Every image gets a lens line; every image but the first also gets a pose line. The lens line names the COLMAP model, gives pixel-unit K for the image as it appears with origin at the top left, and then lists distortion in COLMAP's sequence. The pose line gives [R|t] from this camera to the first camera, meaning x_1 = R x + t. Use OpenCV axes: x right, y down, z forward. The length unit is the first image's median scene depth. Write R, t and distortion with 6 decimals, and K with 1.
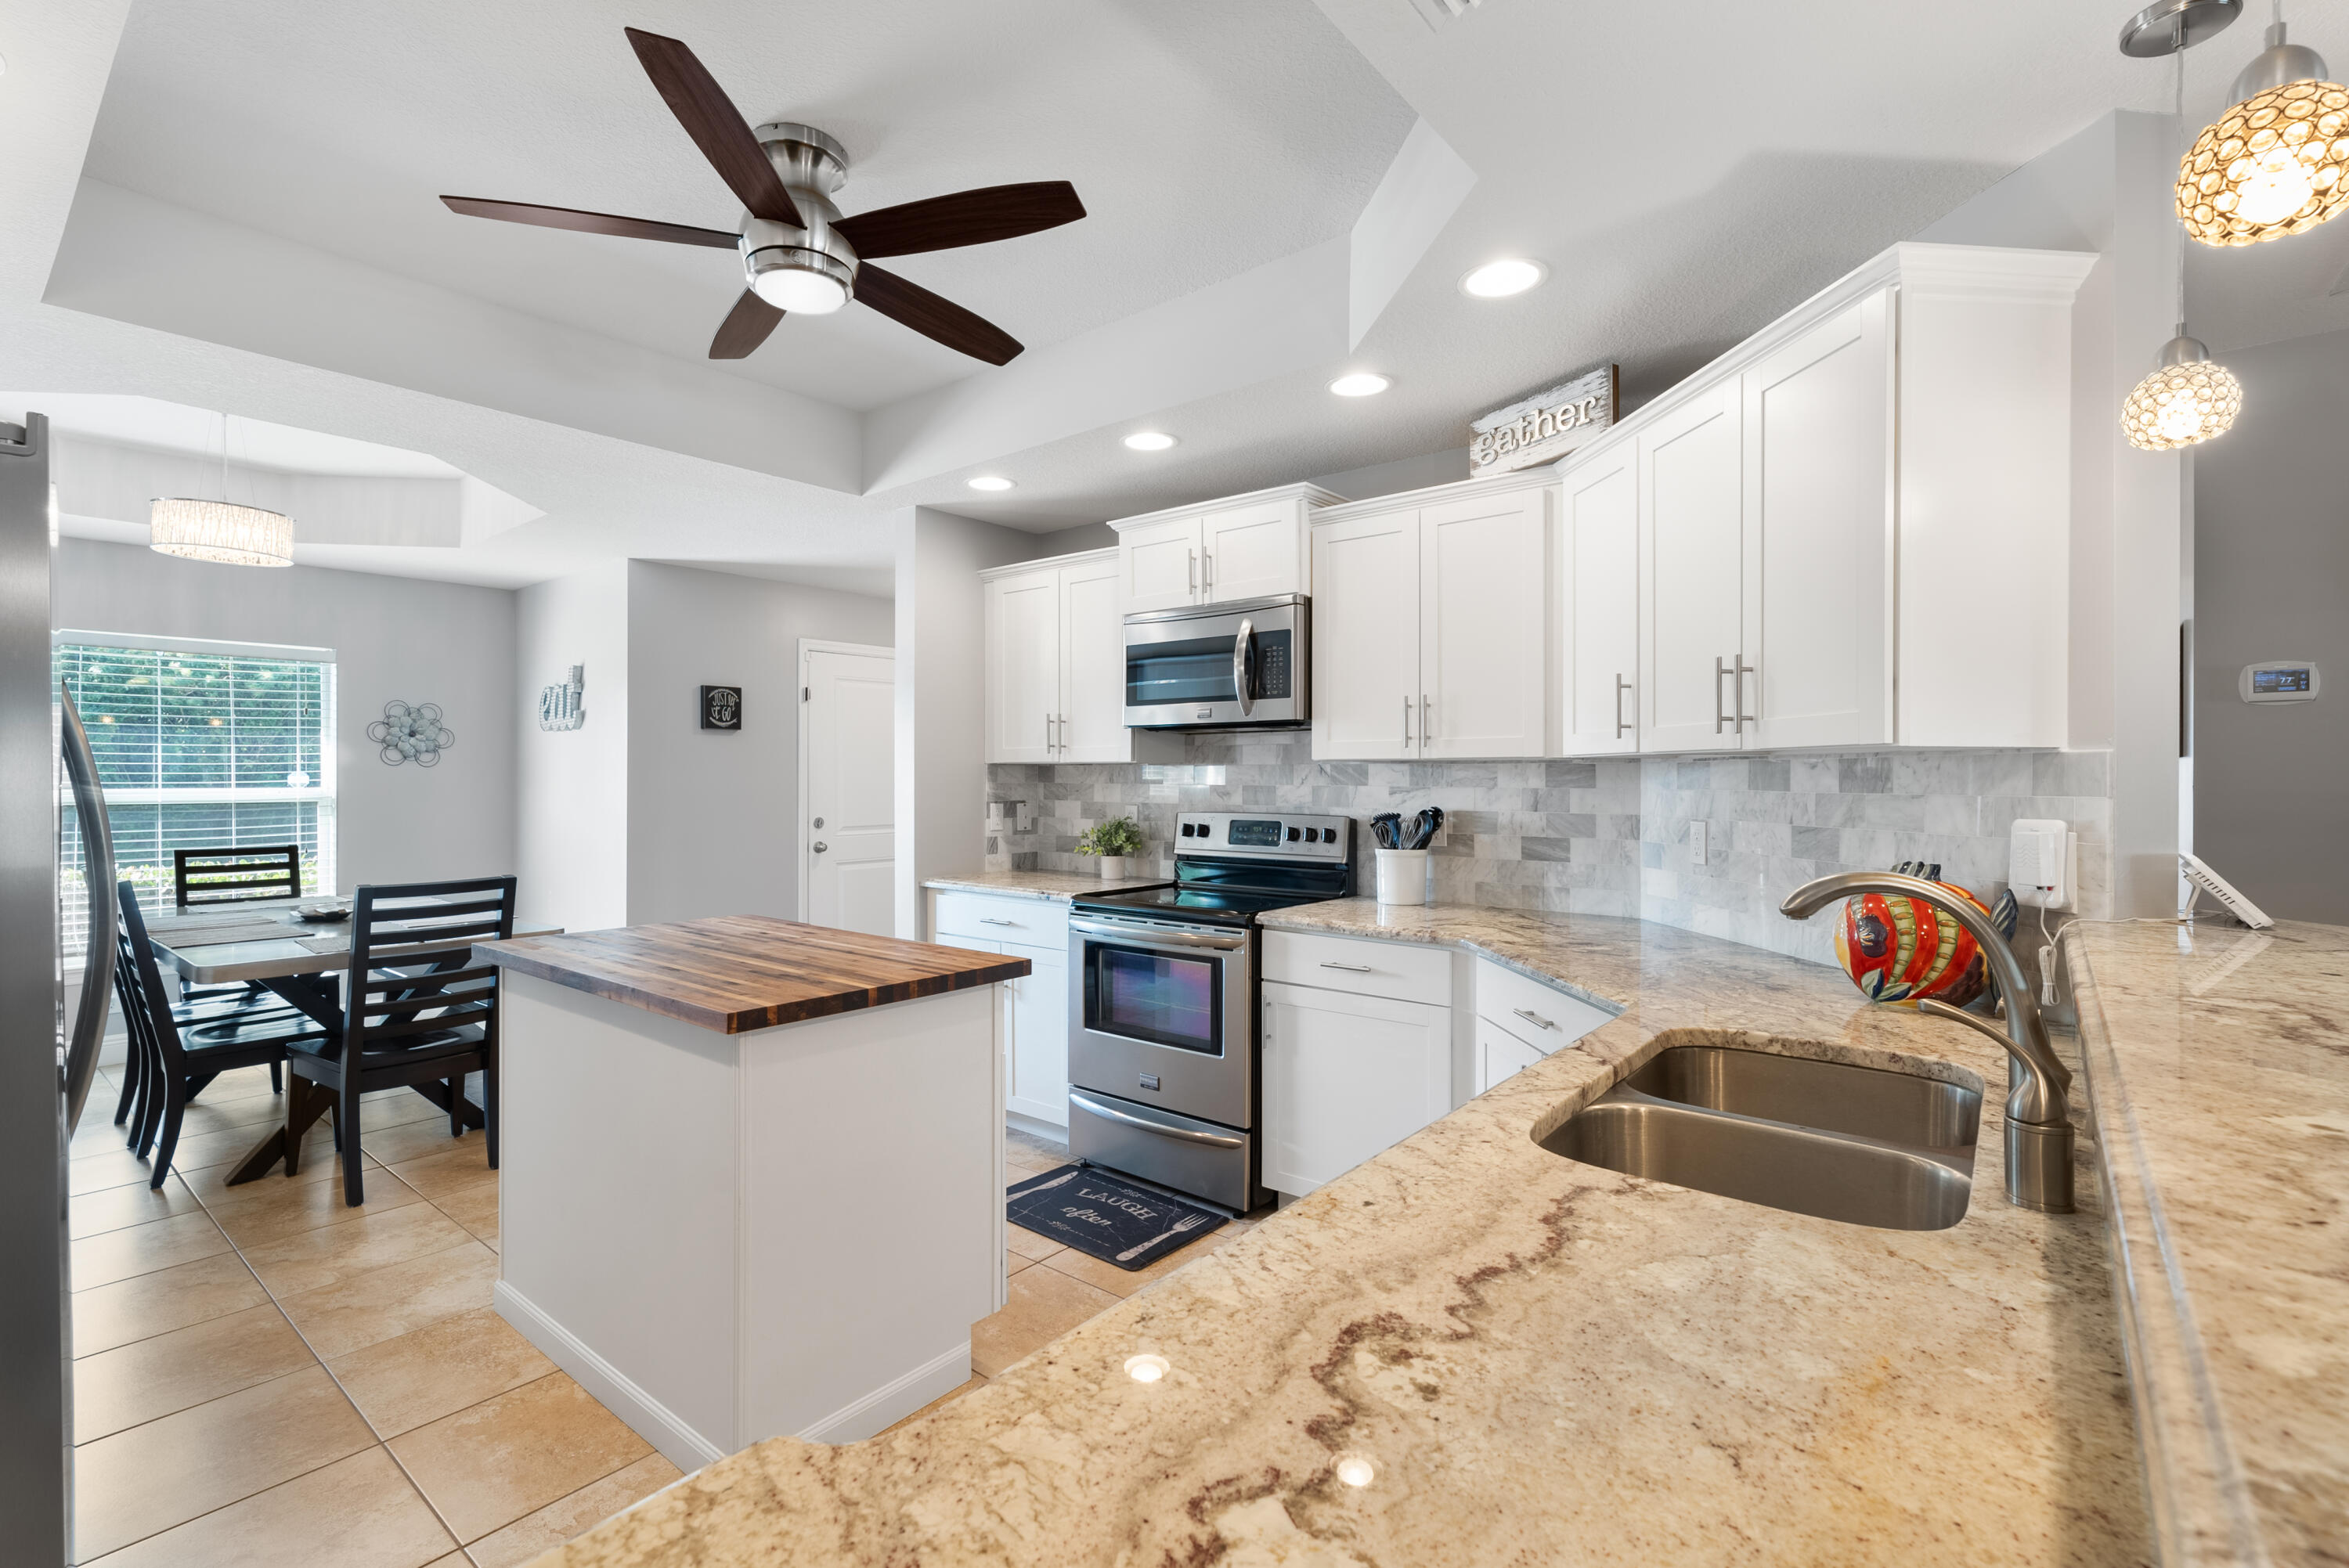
lens RADIAL K [[1052.8, 0, 1181.3], [0, 1052.8, 778.9], [0, 0, 1]] dist [-0.000756, 0.000292]
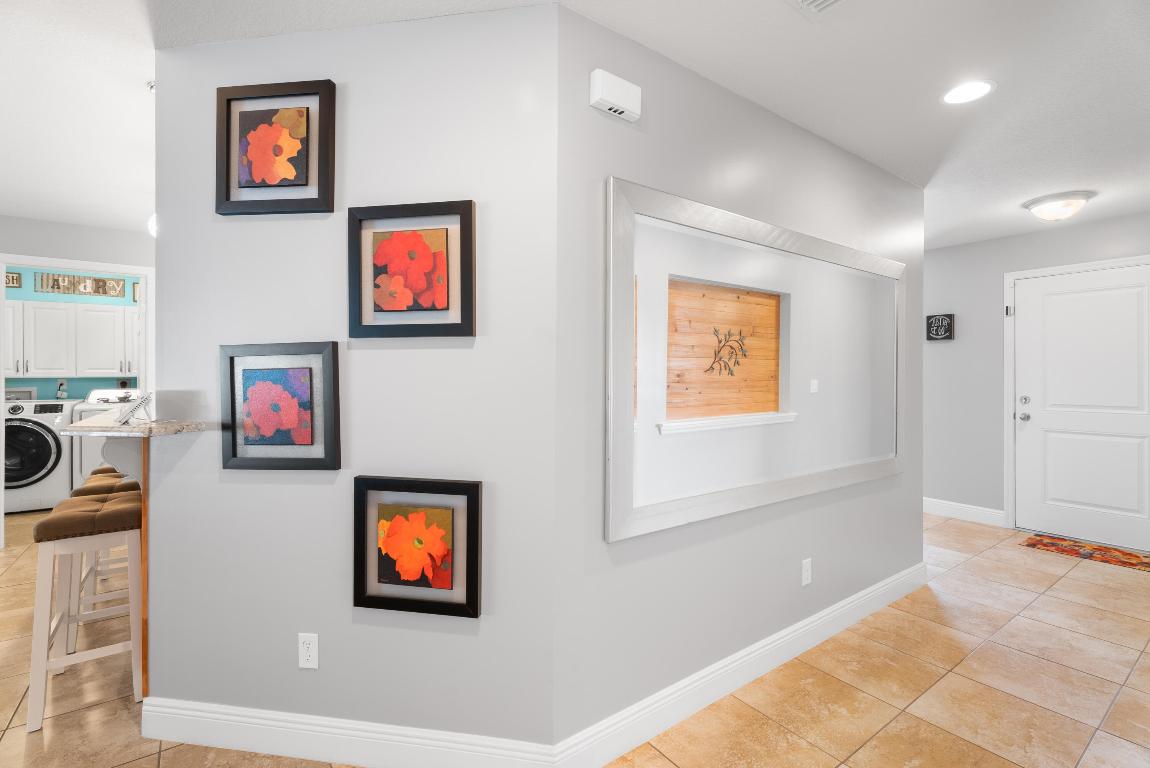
lens RADIAL K [[515.5, 0, 578.1], [0, 515.5, 375.8], [0, 0, 1]] dist [-0.000756, 0.000292]
pose [[-0.265910, 0.000684, -0.963998, 0.828768], [-0.002164, 0.999997, 0.001307, 0.017393], [0.963995, 0.002433, -0.265908, 1.030690]]
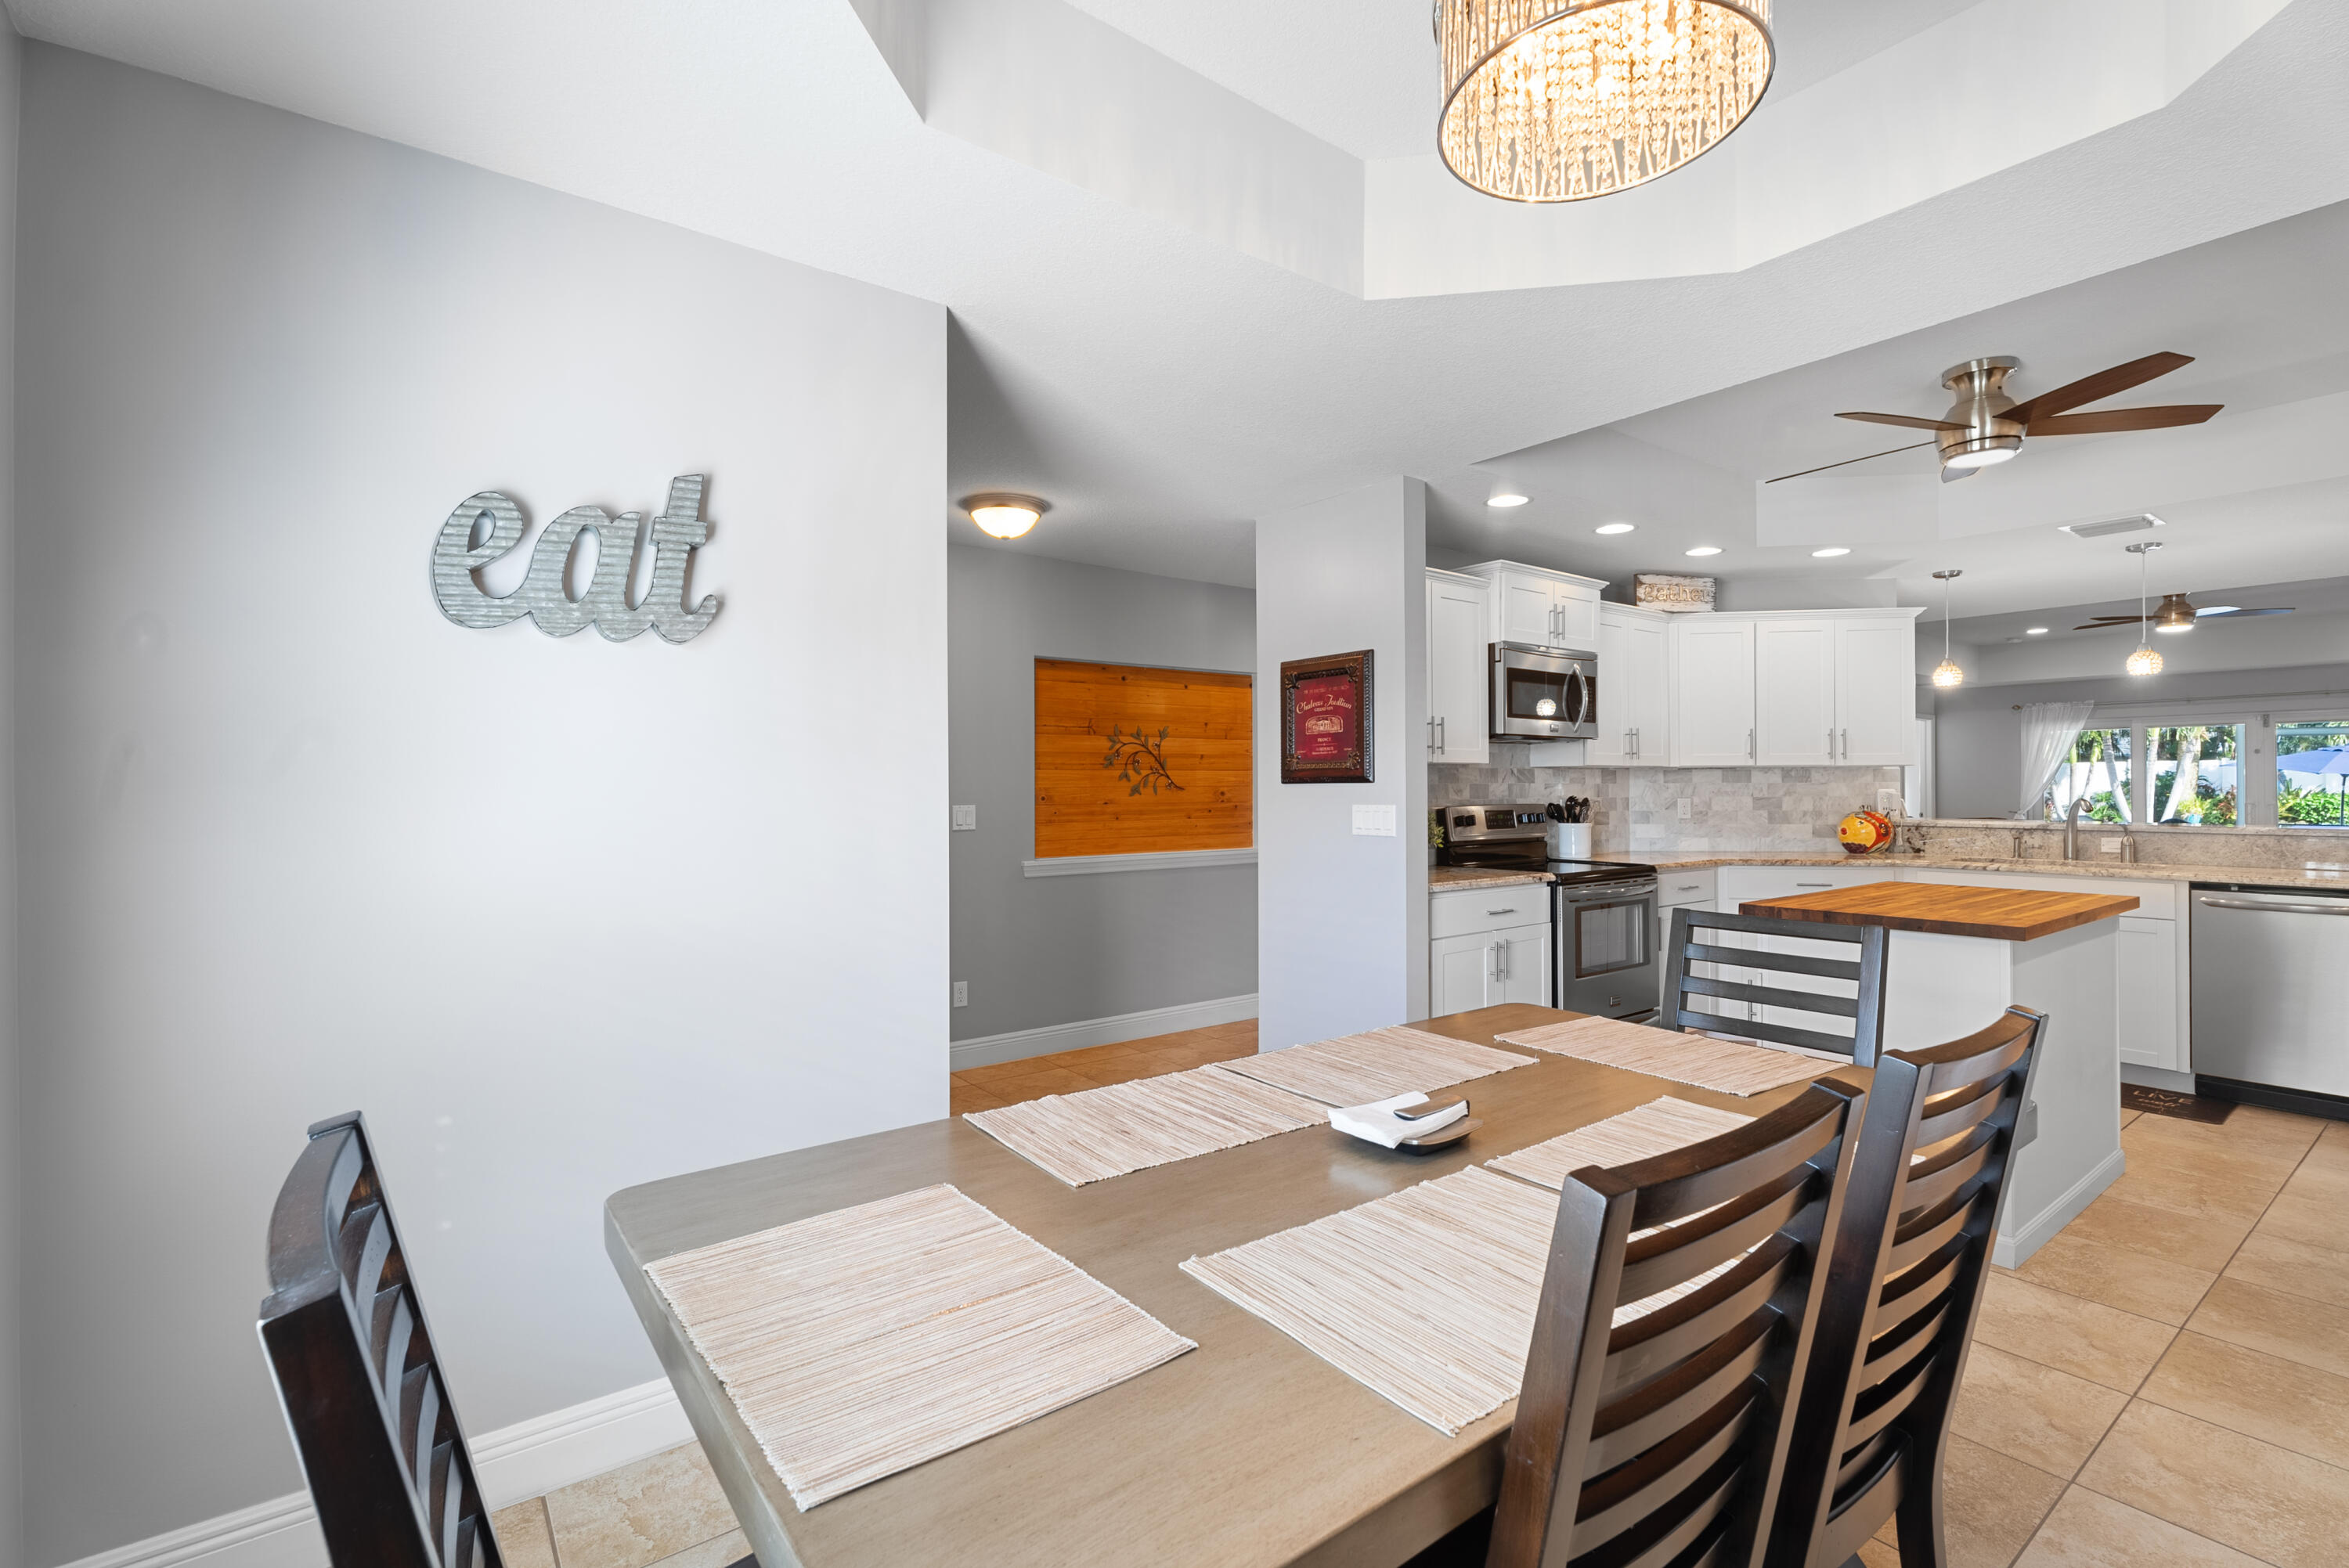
lens RADIAL K [[1052.8, 0, 1173.5], [0, 1052.8, 777.5], [0, 0, 1]] dist [-0.000756, 0.000292]
pose [[0.237465, 0.005463, 0.971381, -1.396304], [0.005669, 0.999959, -0.007009, 0.006146], [-0.971379, 0.007171, 0.237425, 1.159283]]
